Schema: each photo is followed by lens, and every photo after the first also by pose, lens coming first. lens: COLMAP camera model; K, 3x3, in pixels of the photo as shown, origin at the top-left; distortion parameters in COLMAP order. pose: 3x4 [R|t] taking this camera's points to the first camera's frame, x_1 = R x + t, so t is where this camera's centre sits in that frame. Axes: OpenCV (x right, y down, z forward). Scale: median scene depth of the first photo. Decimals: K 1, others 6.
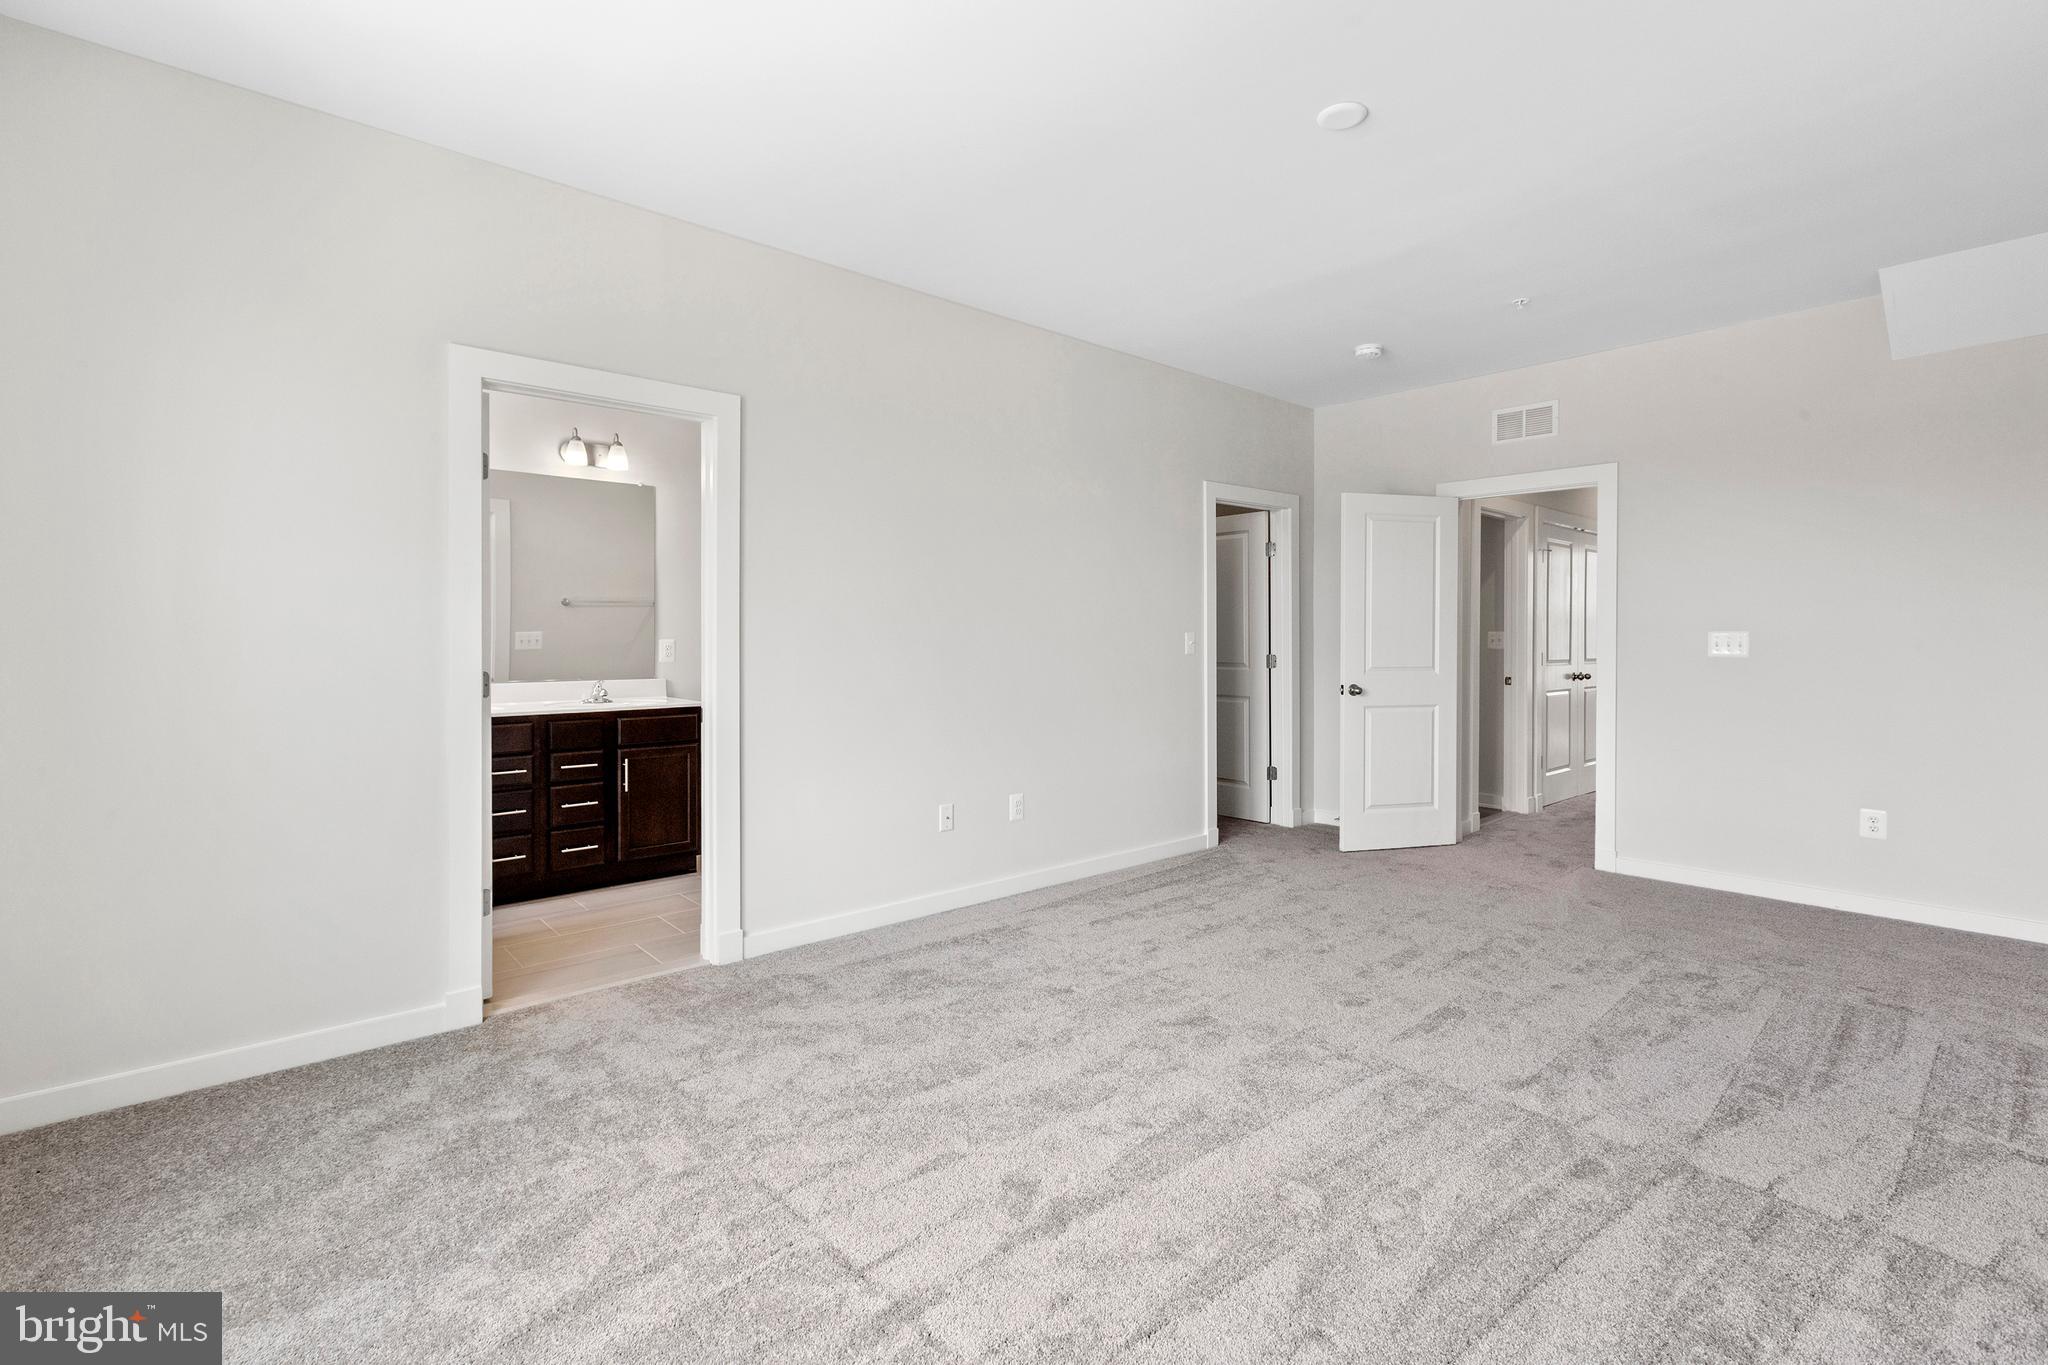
lens RADIAL K [[940.1, 0, 1022.6], [0, 940.1, 646.5], [0, 0, 1]] dist [0.000149, -0.000068]
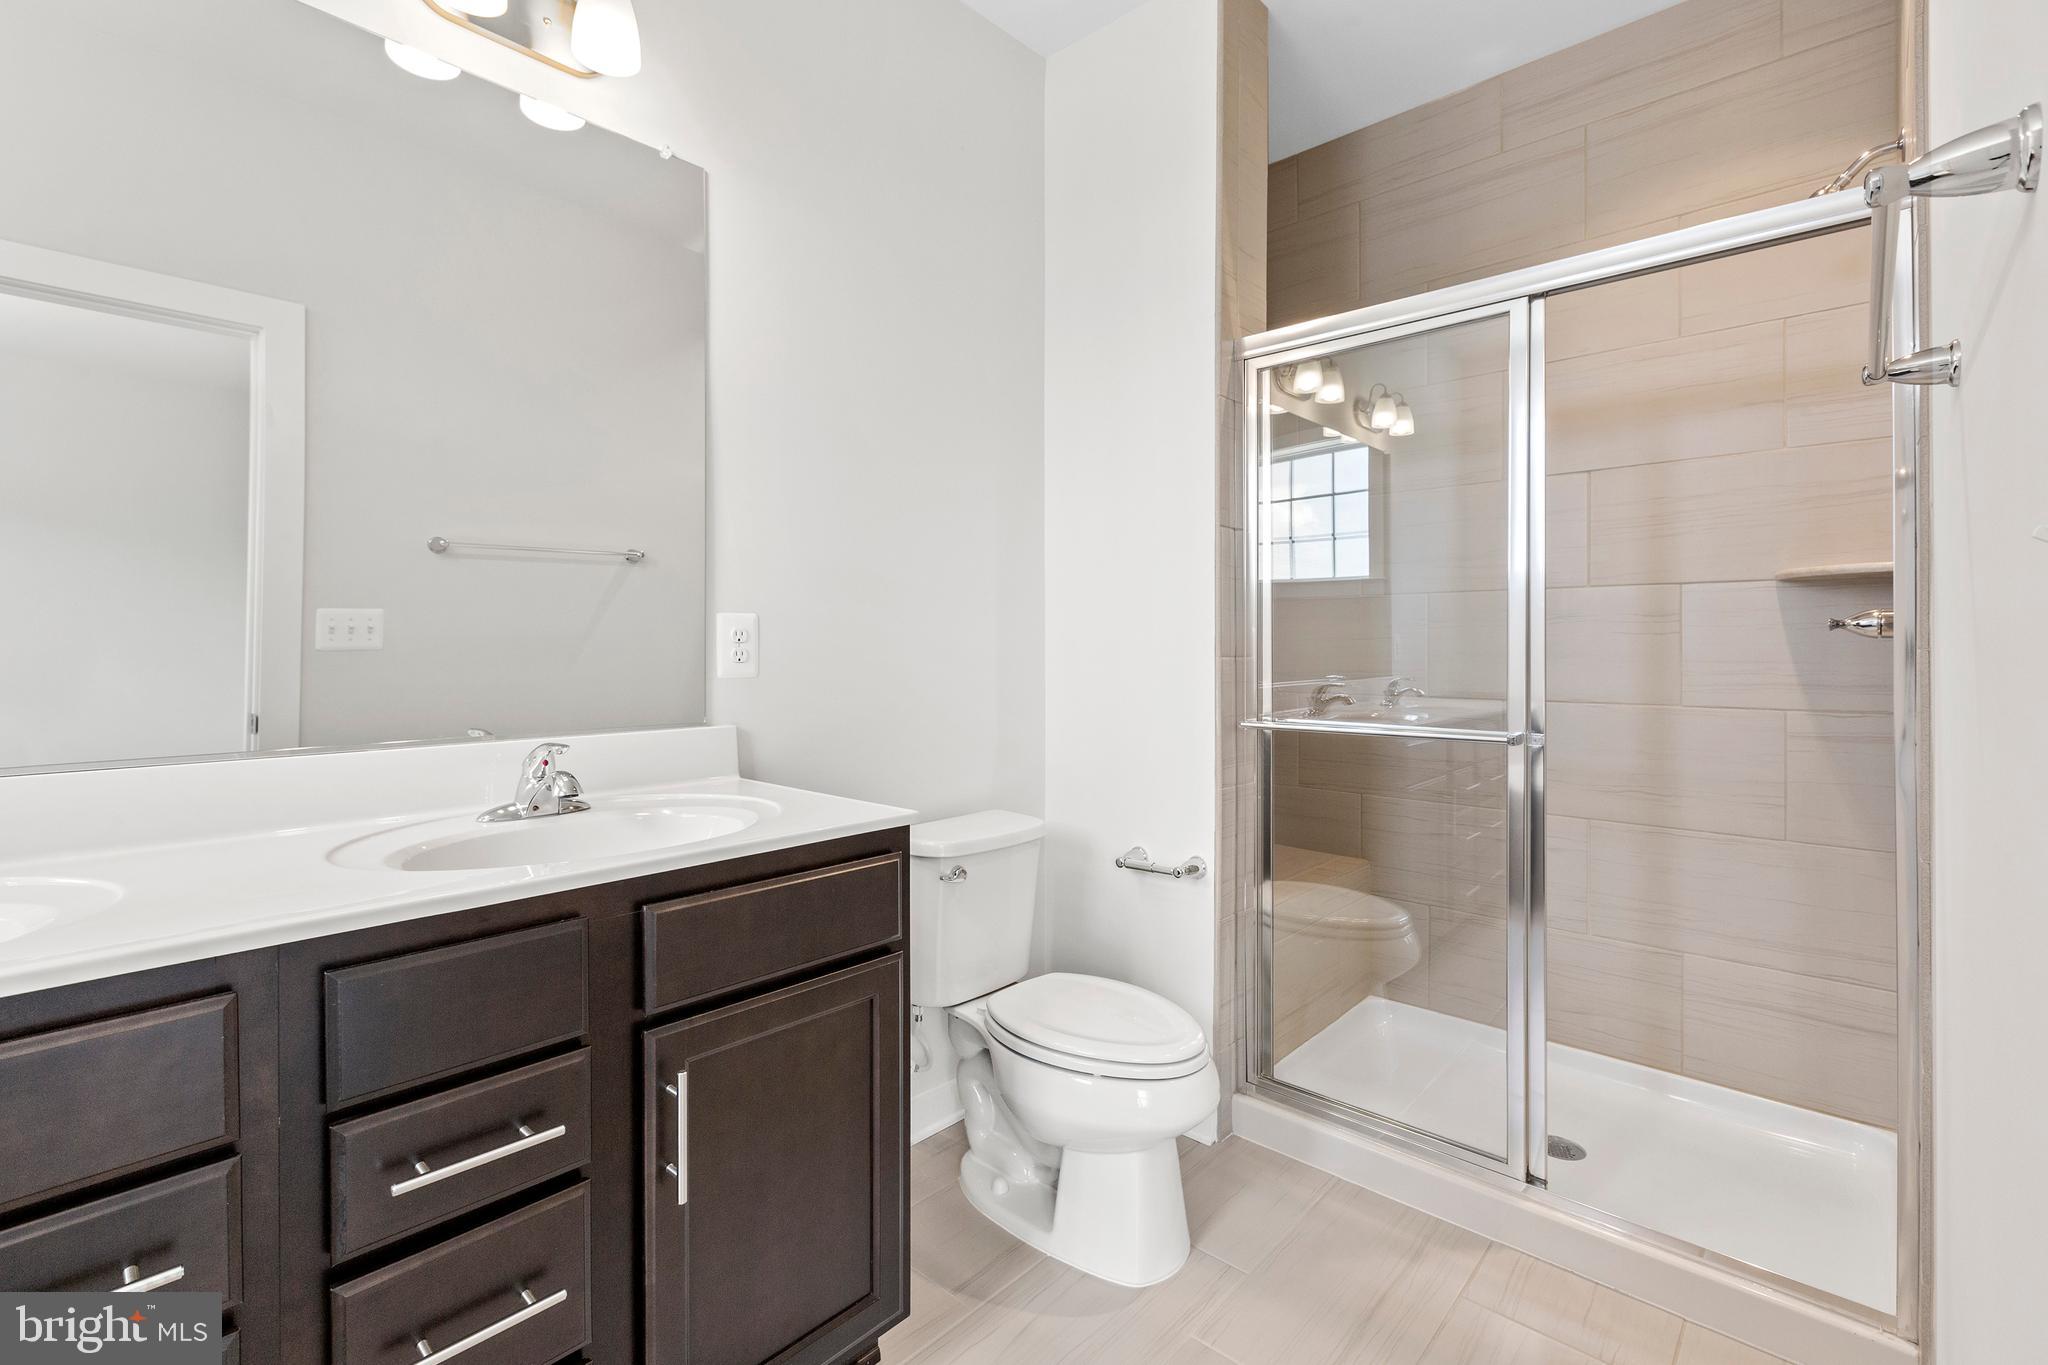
lens RADIAL K [[940.1, 0, 1022.6], [0, 940.1, 646.5], [0, 0, 1]] dist [0.000149, -0.000068]
pose [[0.995224, -0.002037, 0.097600, -0.310727], [0.003169, 0.999930, -0.011442, 0.010082], [-0.097570, 0.011696, 0.995160, 0.648655]]
